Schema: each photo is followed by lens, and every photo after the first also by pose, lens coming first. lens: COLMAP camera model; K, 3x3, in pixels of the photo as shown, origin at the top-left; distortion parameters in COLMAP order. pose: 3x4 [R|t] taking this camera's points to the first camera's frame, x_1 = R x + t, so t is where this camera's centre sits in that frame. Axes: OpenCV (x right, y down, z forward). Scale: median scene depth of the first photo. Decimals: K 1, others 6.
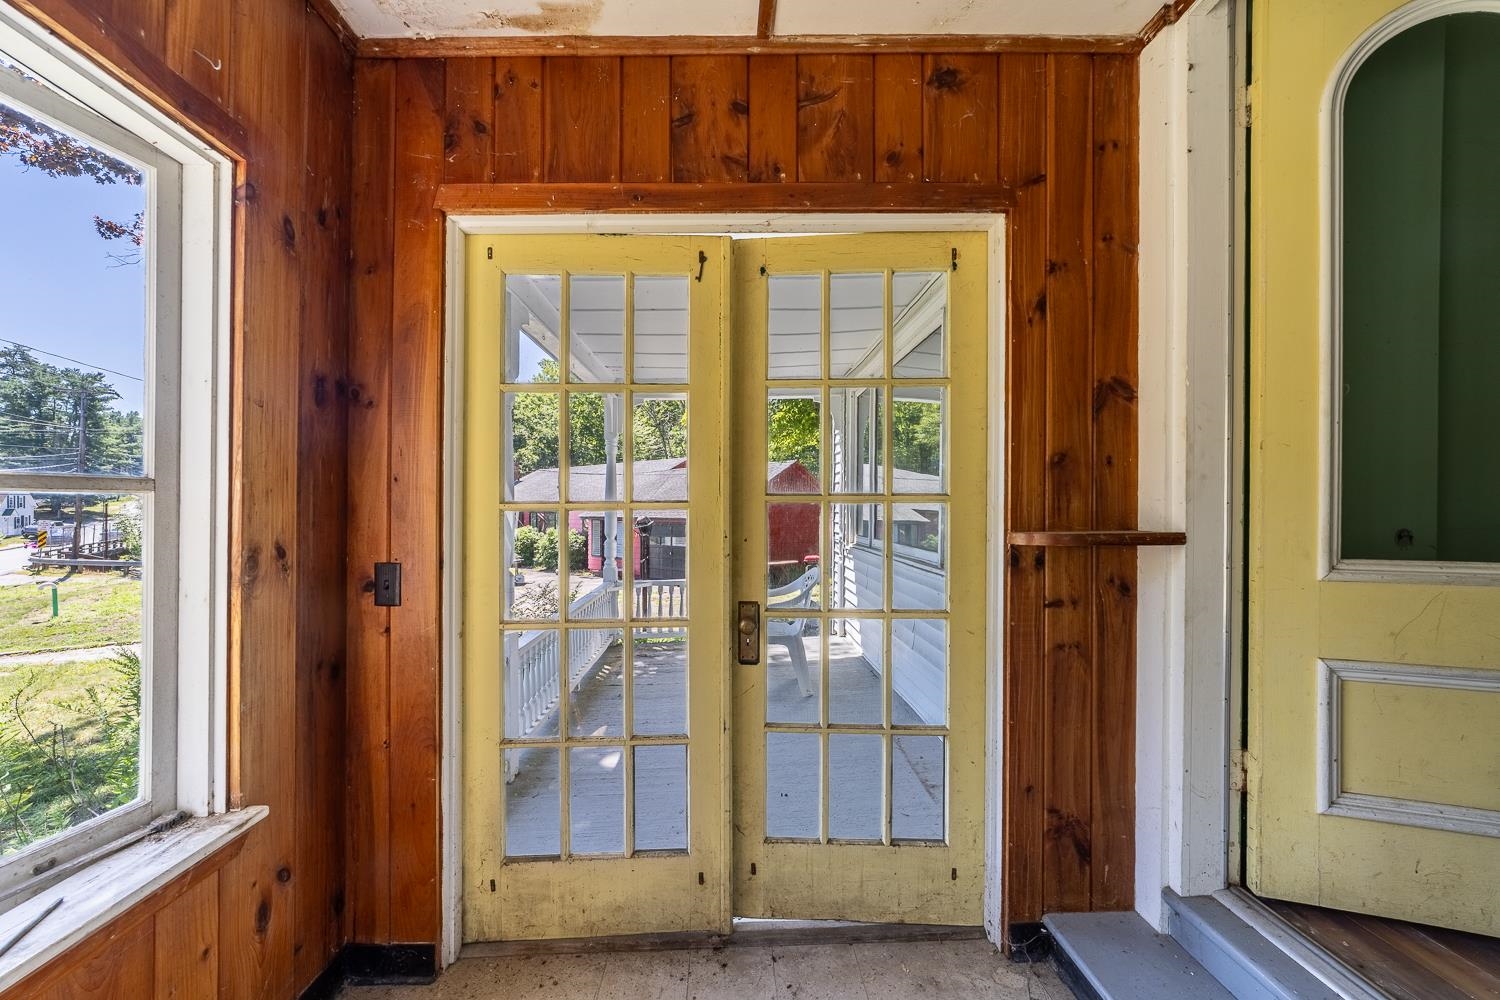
lens RADIAL K [[578.3, 0, 749.5], [0, 578.3, 503.7], [0, 0, 1]] dist [-0.024823, 0.011831]
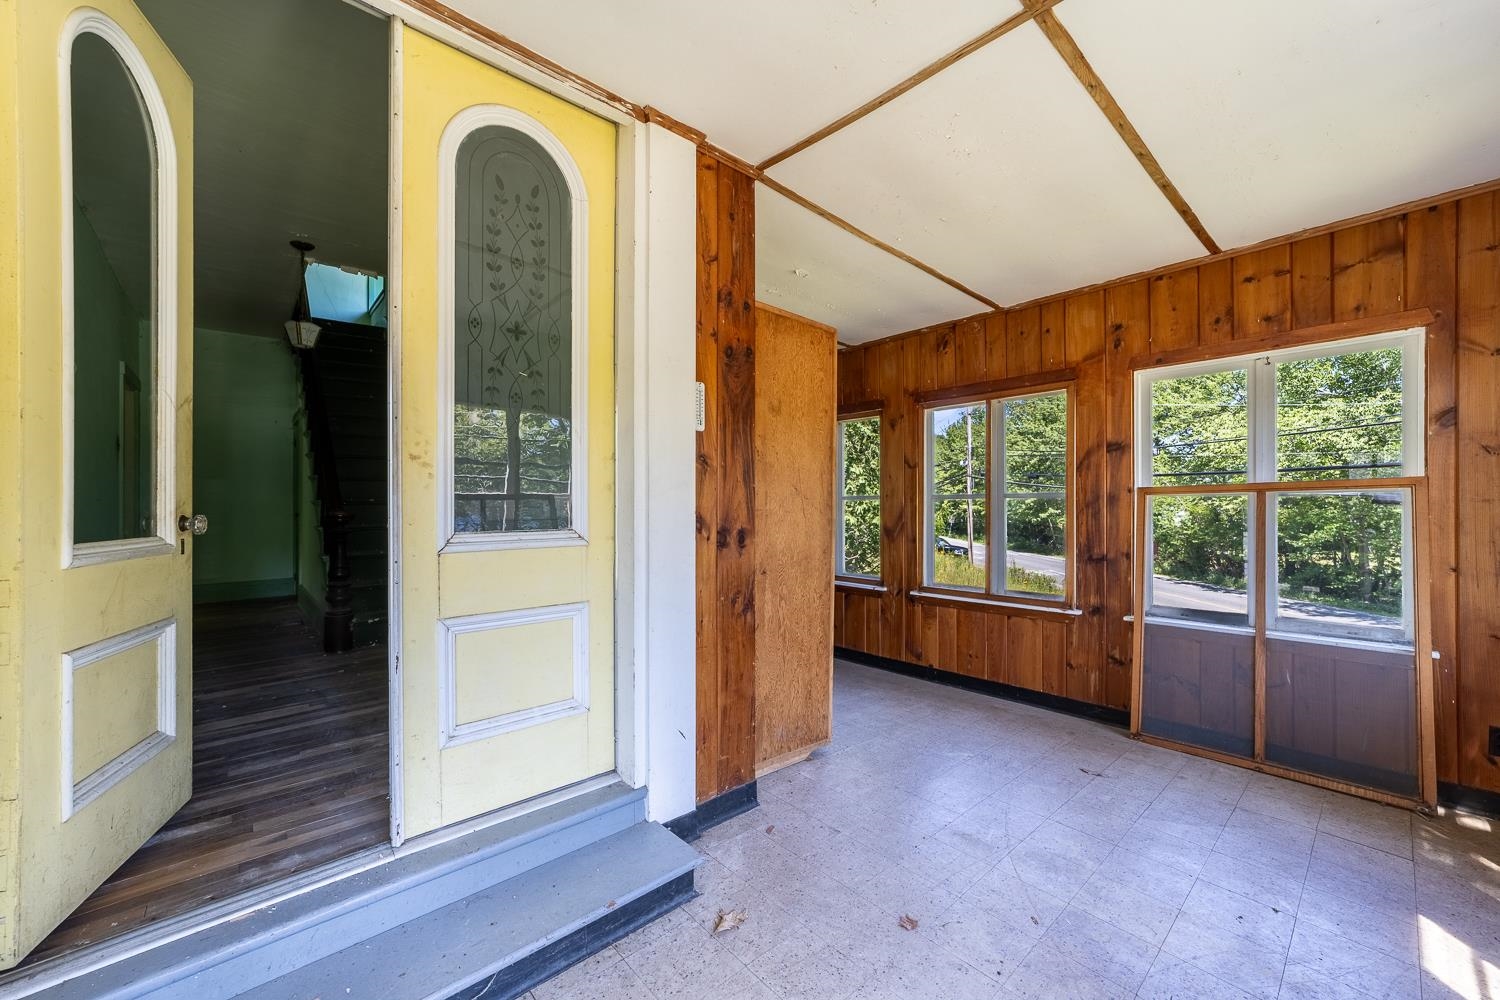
lens RADIAL K [[578.3, 0, 749.5], [0, 578.3, 503.7], [0, 0, 1]] dist [-0.024823, 0.011831]
pose [[-0.643801, -0.002678, 0.765188, -0.422765], [-0.005139, 0.999986, -0.000825, 0.024313], [-0.765175, -0.004463, -0.643806, 0.755856]]
